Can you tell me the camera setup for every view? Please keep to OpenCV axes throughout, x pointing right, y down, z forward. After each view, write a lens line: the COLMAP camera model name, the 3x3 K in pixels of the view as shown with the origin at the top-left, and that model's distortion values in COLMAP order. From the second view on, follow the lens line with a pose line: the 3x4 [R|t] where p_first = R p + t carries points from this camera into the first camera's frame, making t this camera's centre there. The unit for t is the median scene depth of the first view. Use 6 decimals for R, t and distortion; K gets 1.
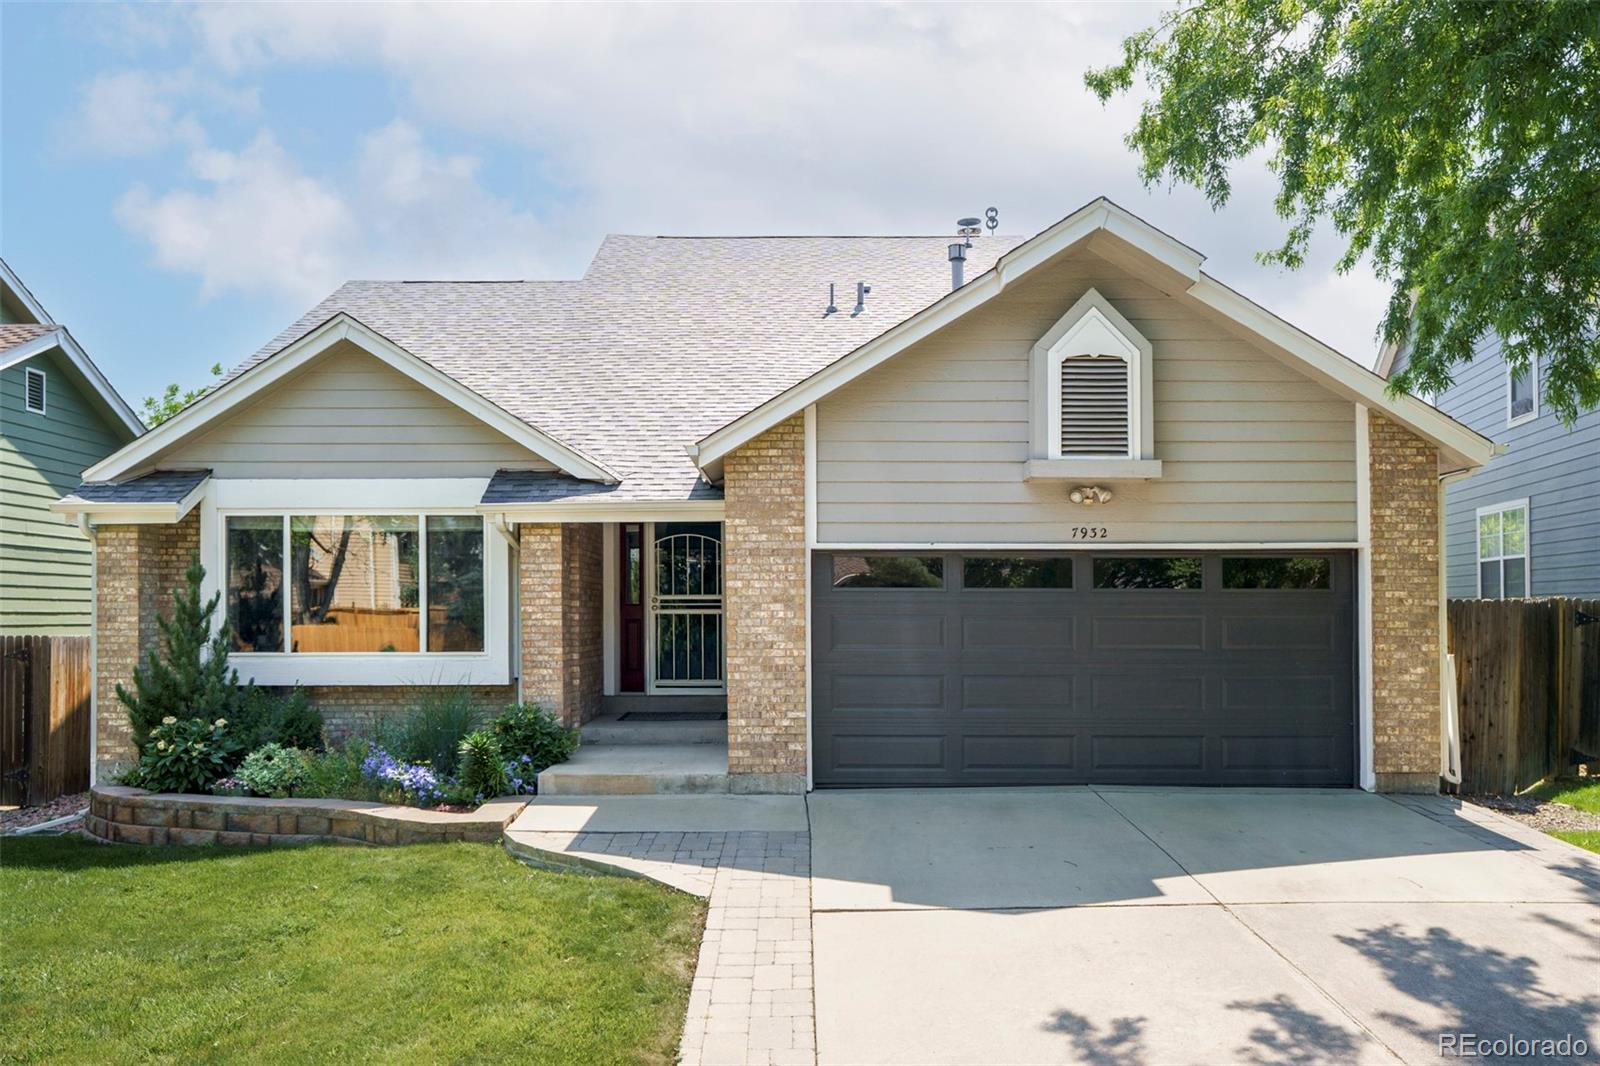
lens RADIAL K [[1076.5, 0, 800.0], [0, 1076.5, 533.0], [0, 0, 1]] dist [-0.006532, 0.006793]
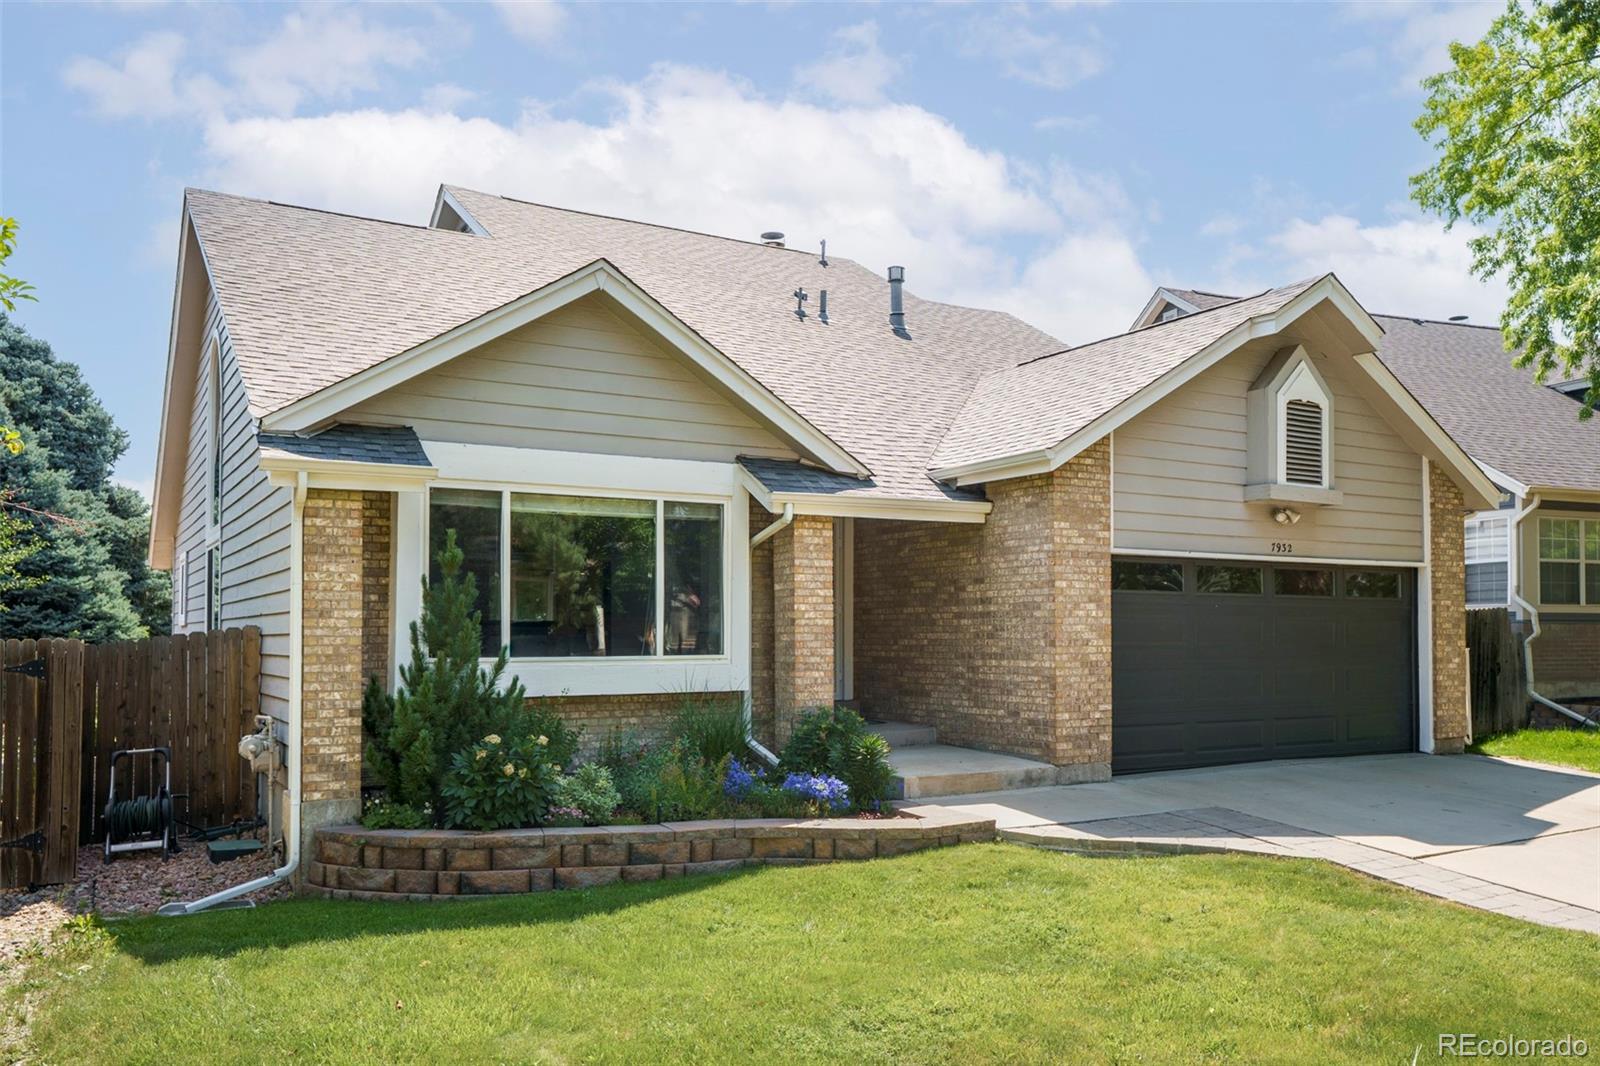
lens RADIAL K [[1133.6, 0, 800.0], [0, 1133.6, 533.0], [0, 0, 1]] dist [-0.004804, 0.003288]
pose [[0.878971, 0.043236, 0.474911, -0.804814], [-0.036446, 0.999059, -0.023500, 0.032720], [-0.475480, 0.003348, 0.879720, 0.150597]]
